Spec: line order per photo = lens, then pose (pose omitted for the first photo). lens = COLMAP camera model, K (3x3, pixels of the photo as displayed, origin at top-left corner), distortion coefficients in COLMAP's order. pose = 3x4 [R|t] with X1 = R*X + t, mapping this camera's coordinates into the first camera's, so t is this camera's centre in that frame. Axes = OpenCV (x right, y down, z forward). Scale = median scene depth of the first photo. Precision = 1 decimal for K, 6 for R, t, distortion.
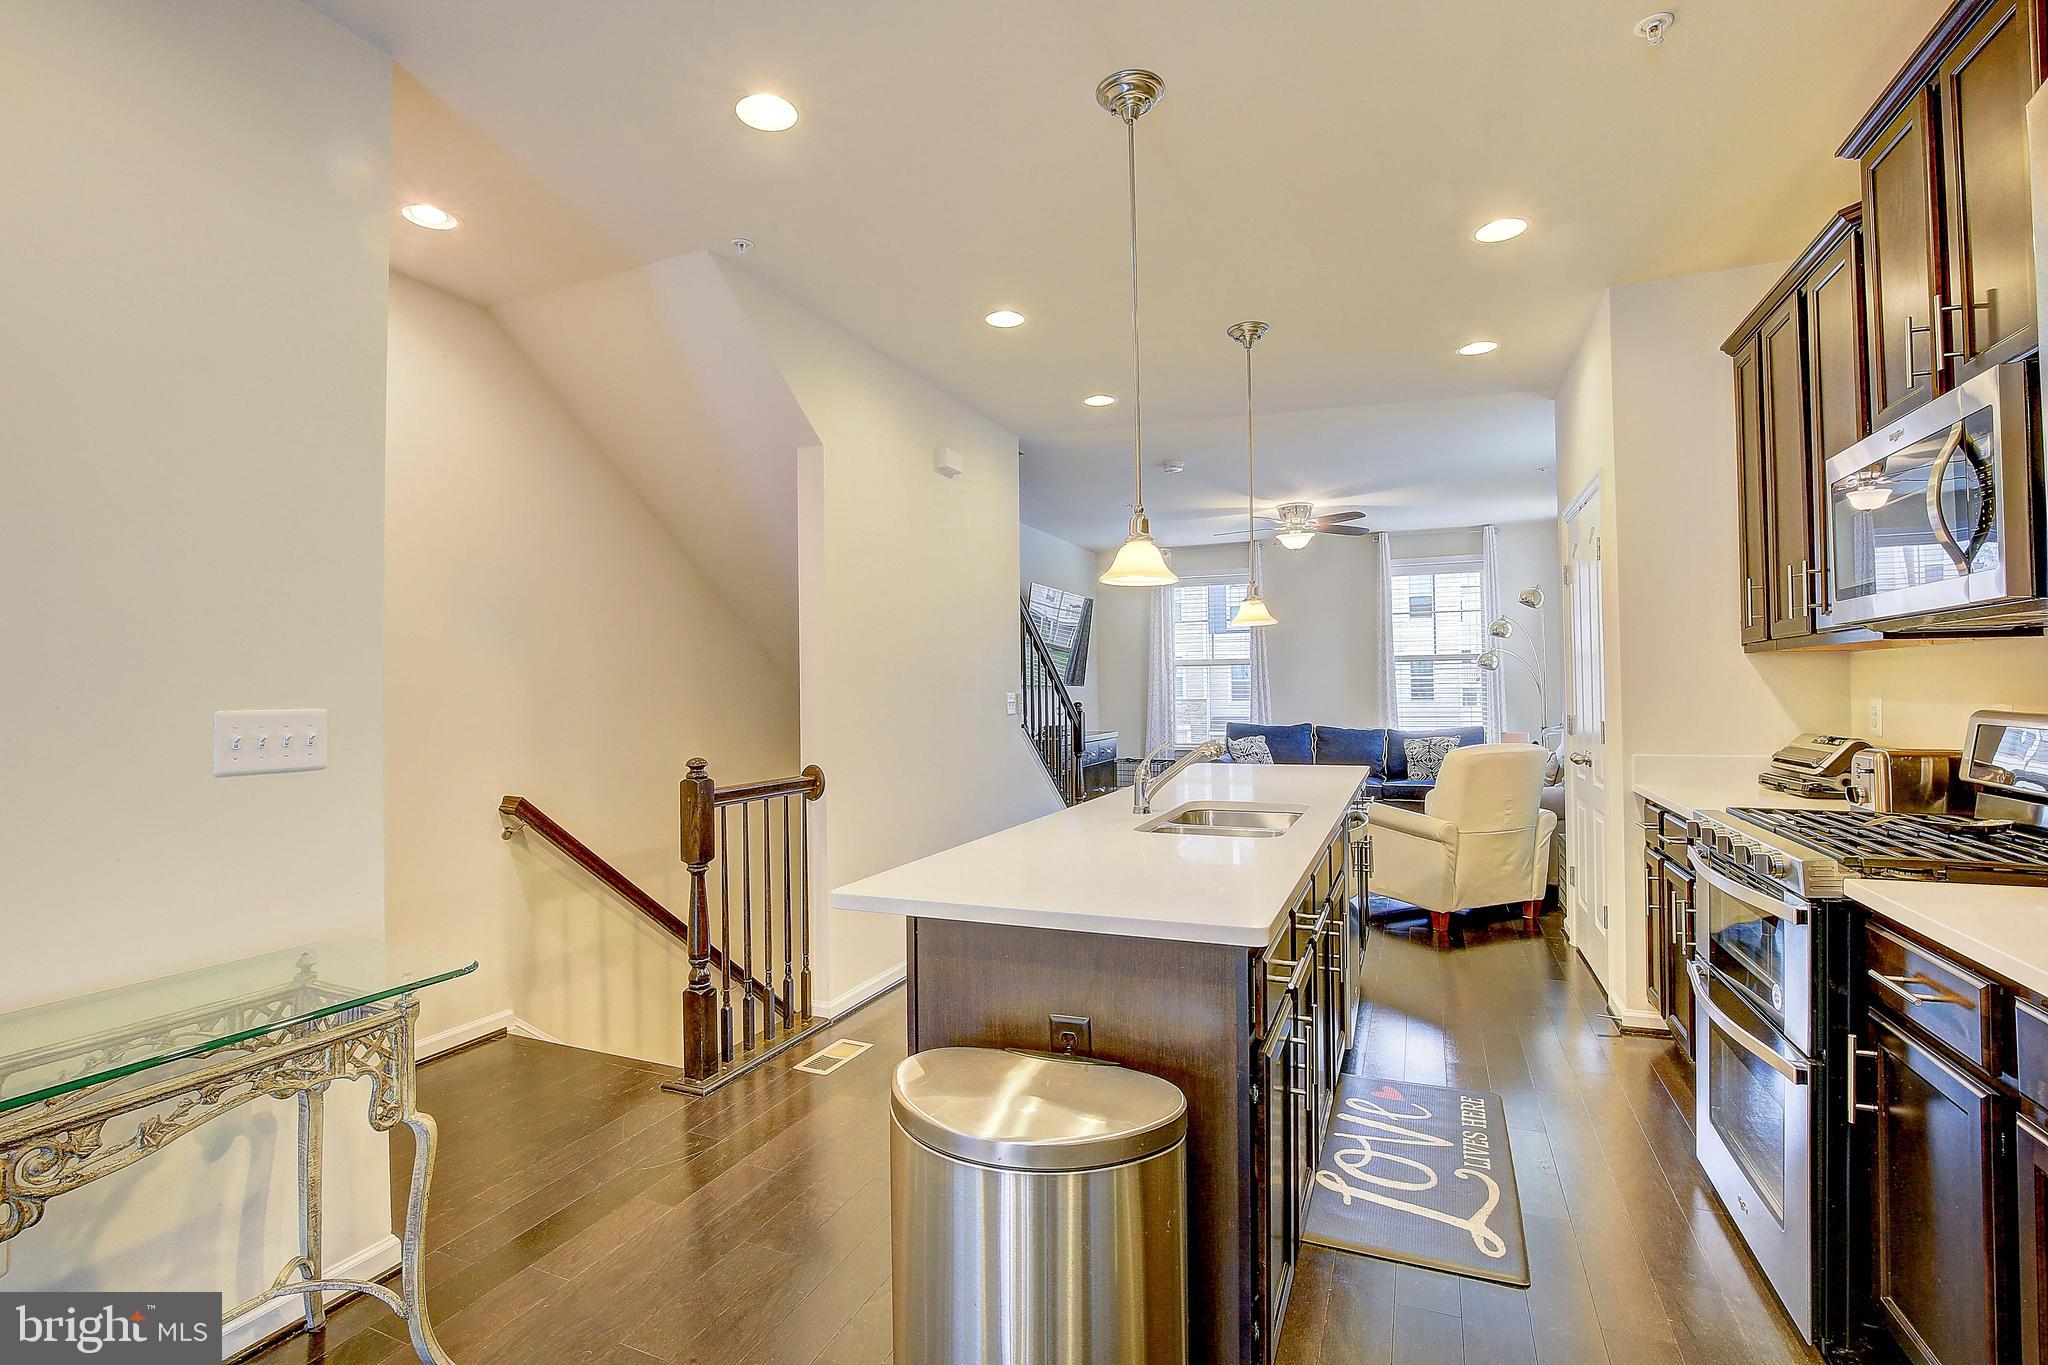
lens RADIAL K [[947.1, 0, 1012.5], [0, 947.1, 675.9], [0, 0, 1]] dist [-0.022723, 0.002890]
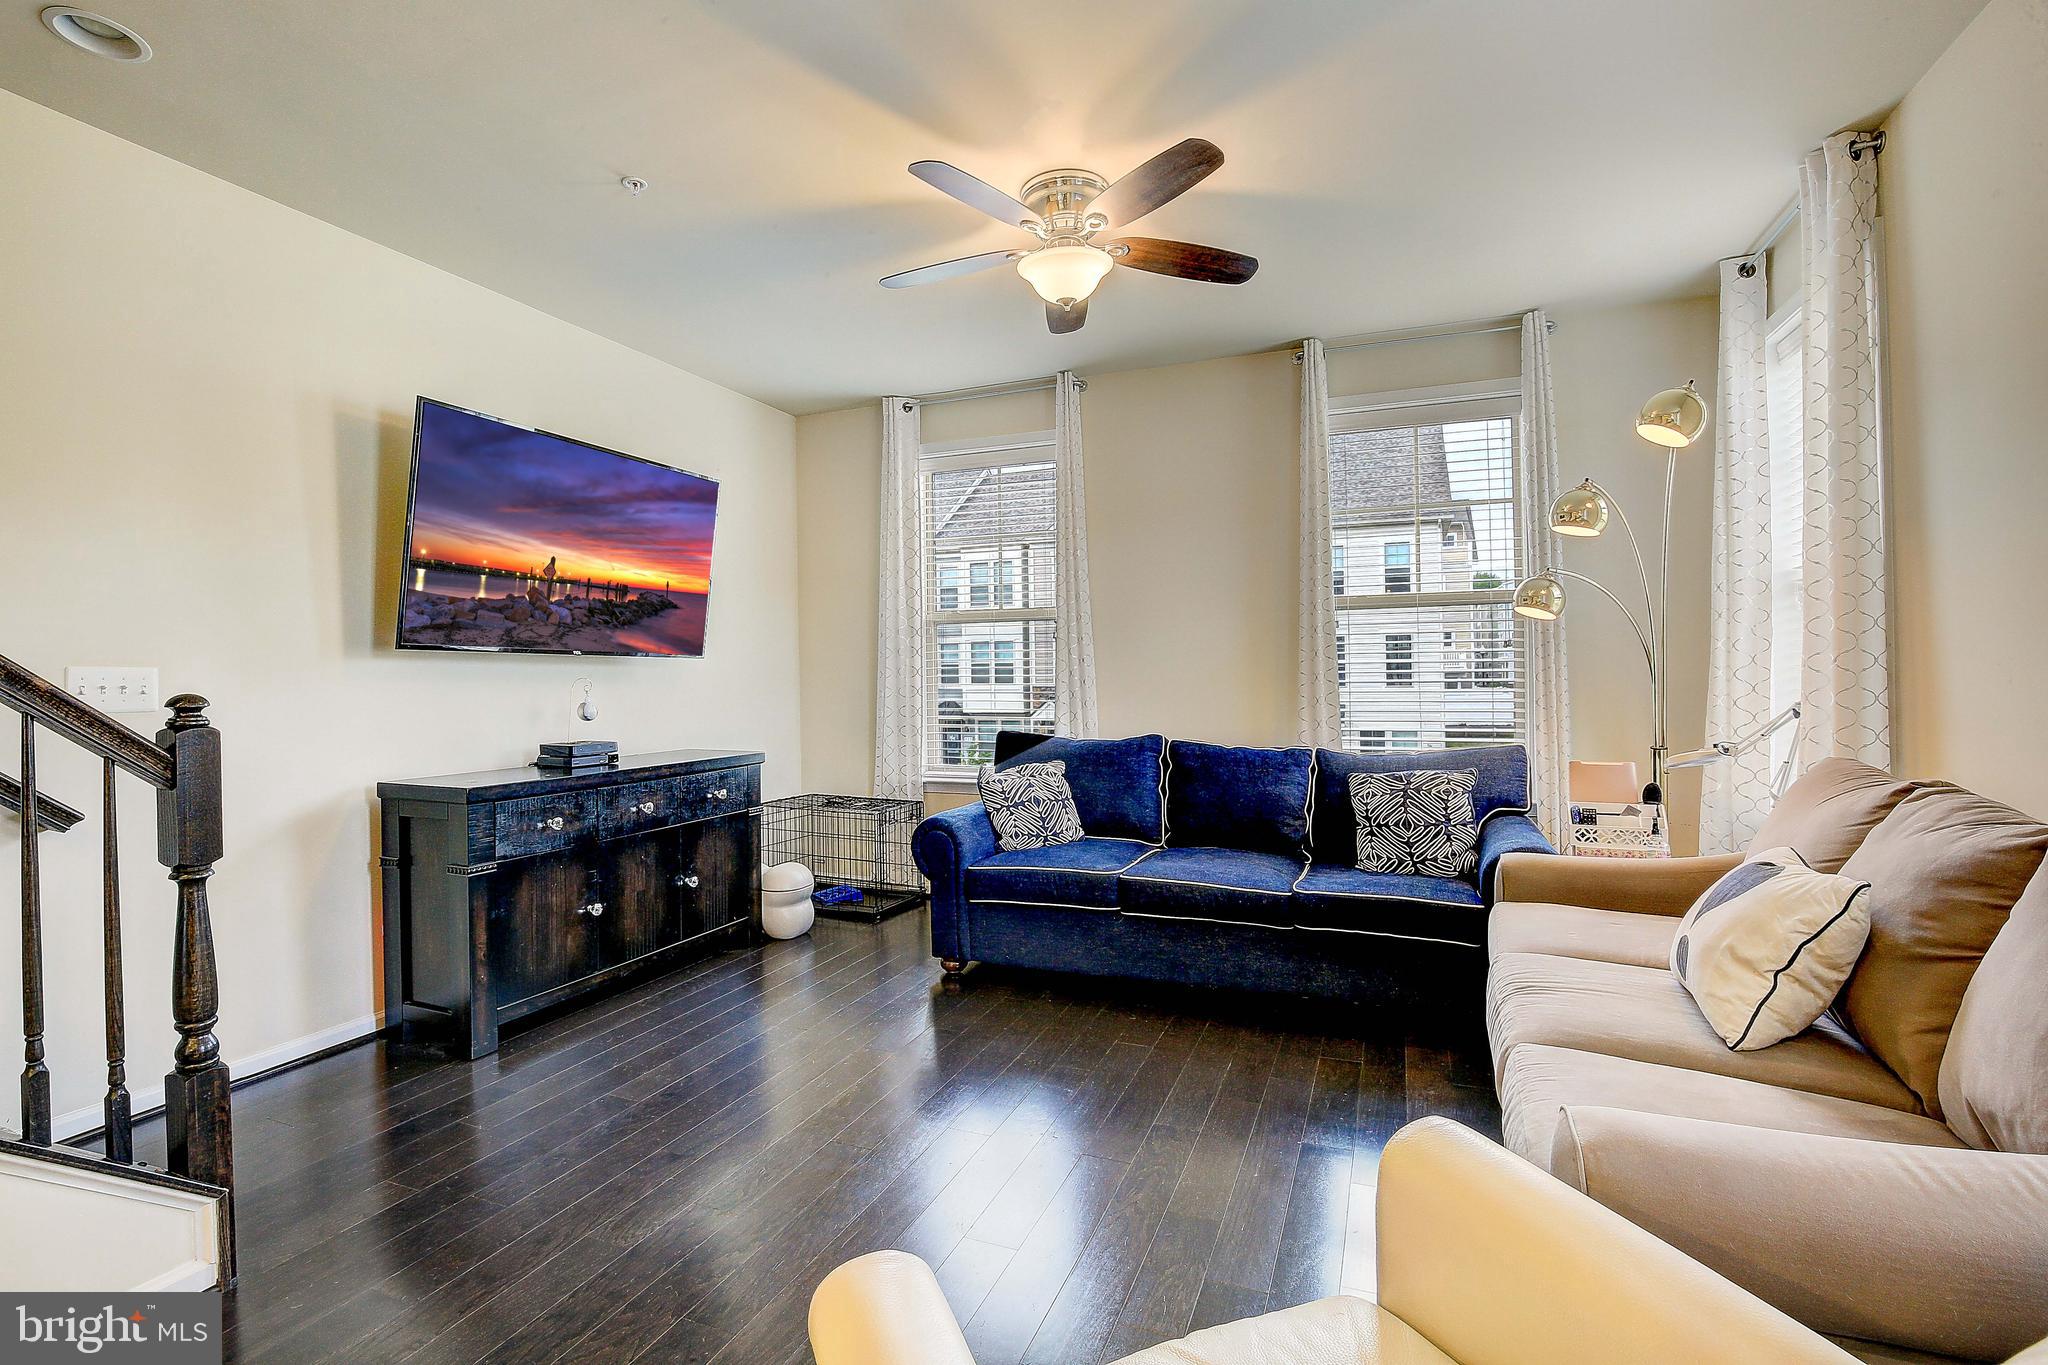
lens RADIAL K [[947.1, 0, 1011.8], [0, 947.1, 675.6], [0, 0, 1]] dist [-0.022723, 0.002890]
pose [[0.999642, -0.000742, 0.026739, 0.388513], [0.000409, 0.999922, 0.012461, 0.024186], [-0.026746, -0.012445, 0.999565, 0.892527]]
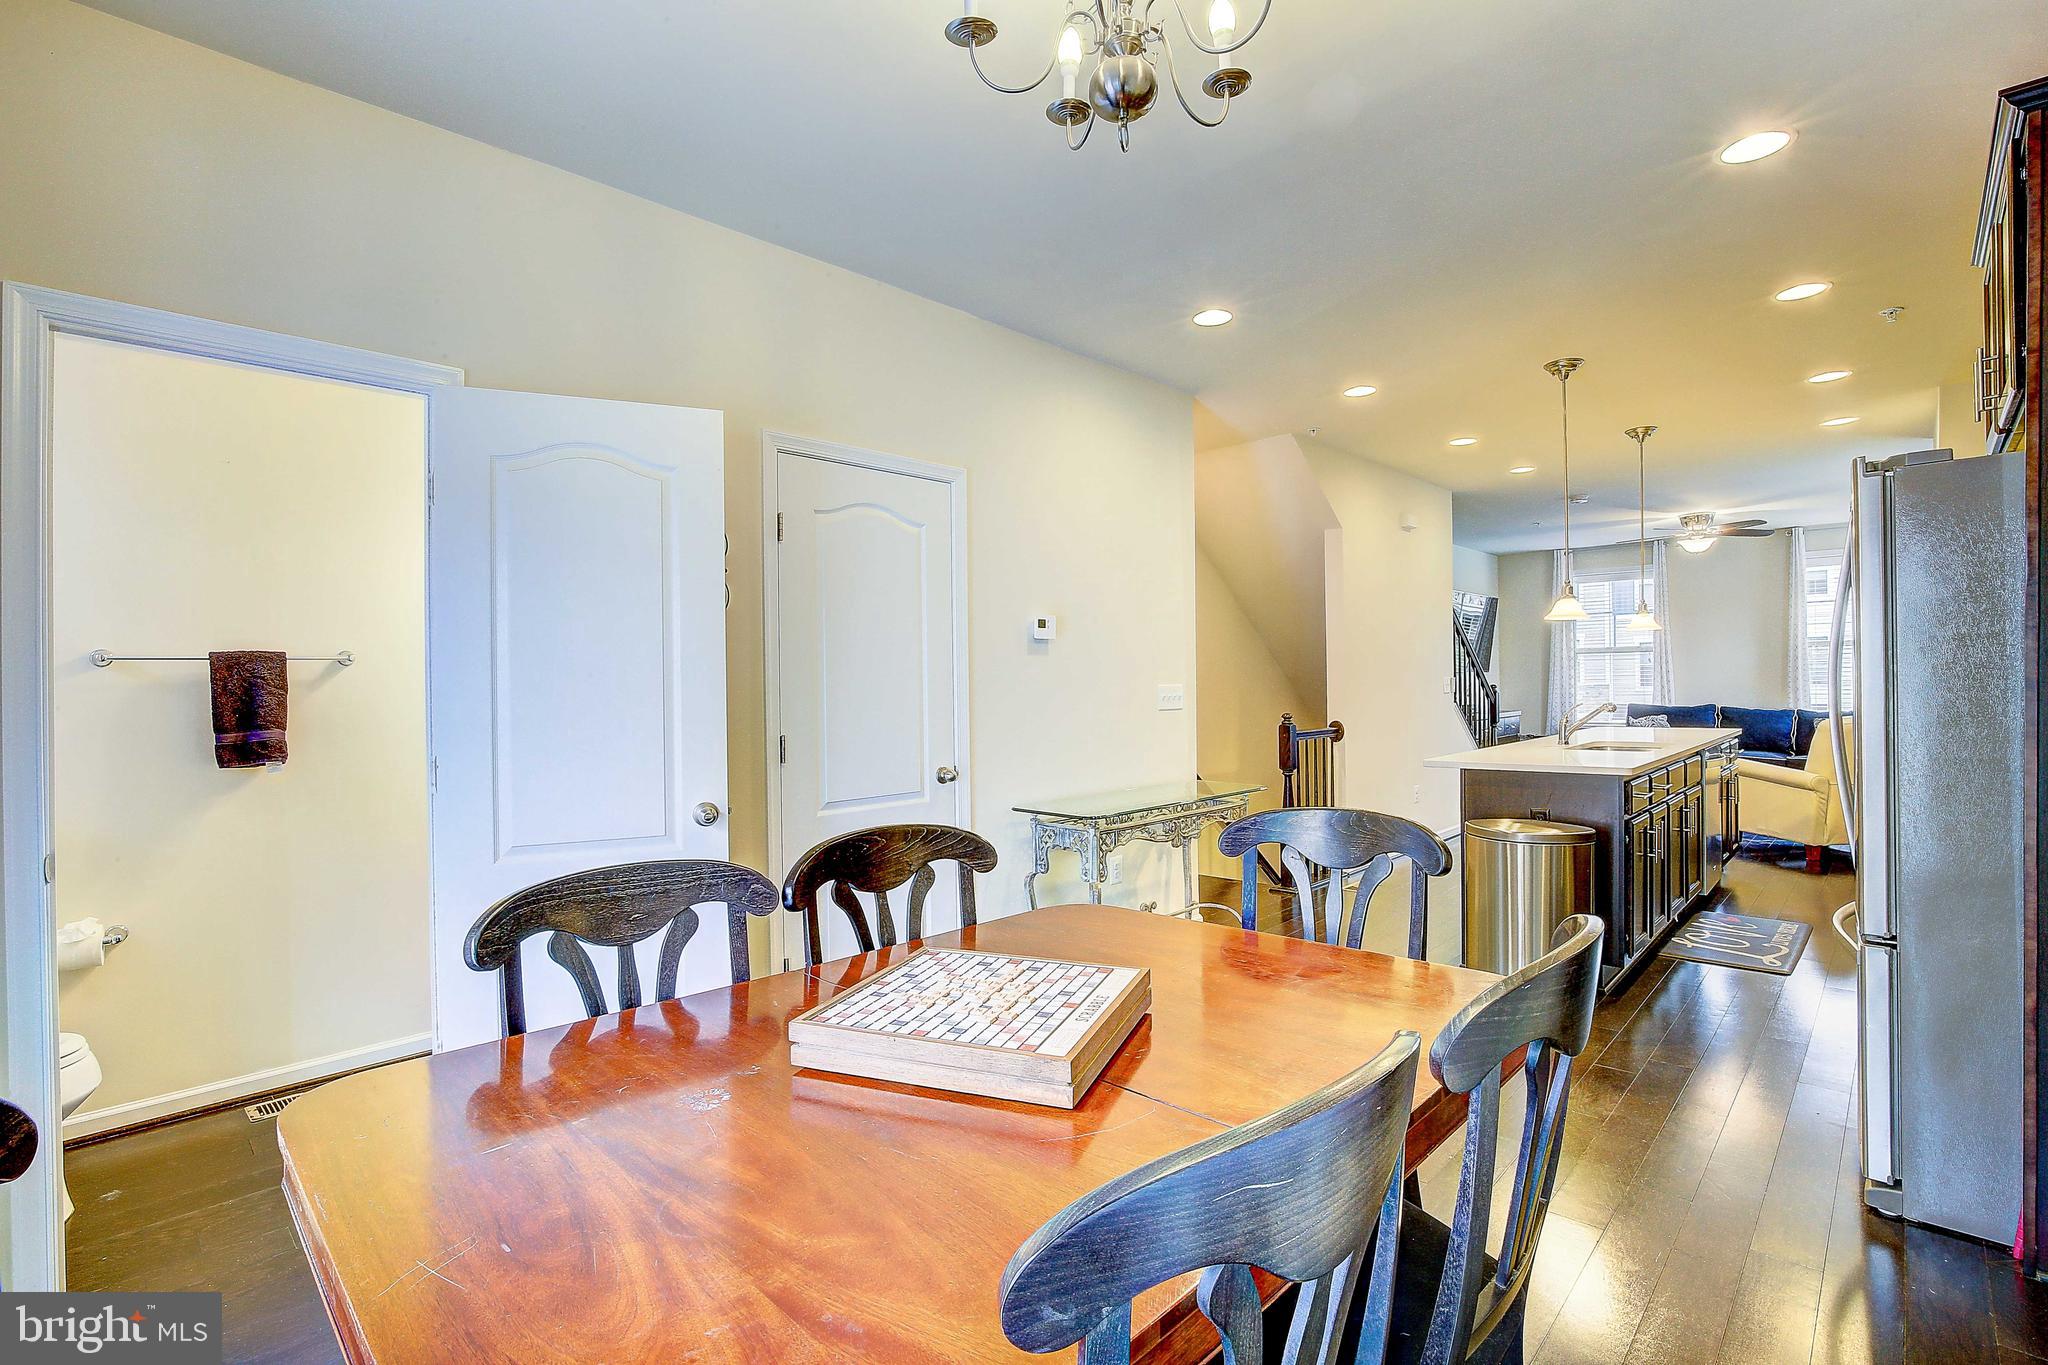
lens RADIAL K [[947.1, 0, 1014.4], [0, 947.1, 694.3], [0, 0, 1]] dist [-0.022723, 0.002890]
pose [[0.934643, 0.001015, -0.355586, -0.108094], [0.010821, 0.999452, 0.031295, -0.008282], [0.355422, -0.033097, 0.934120, -0.543506]]
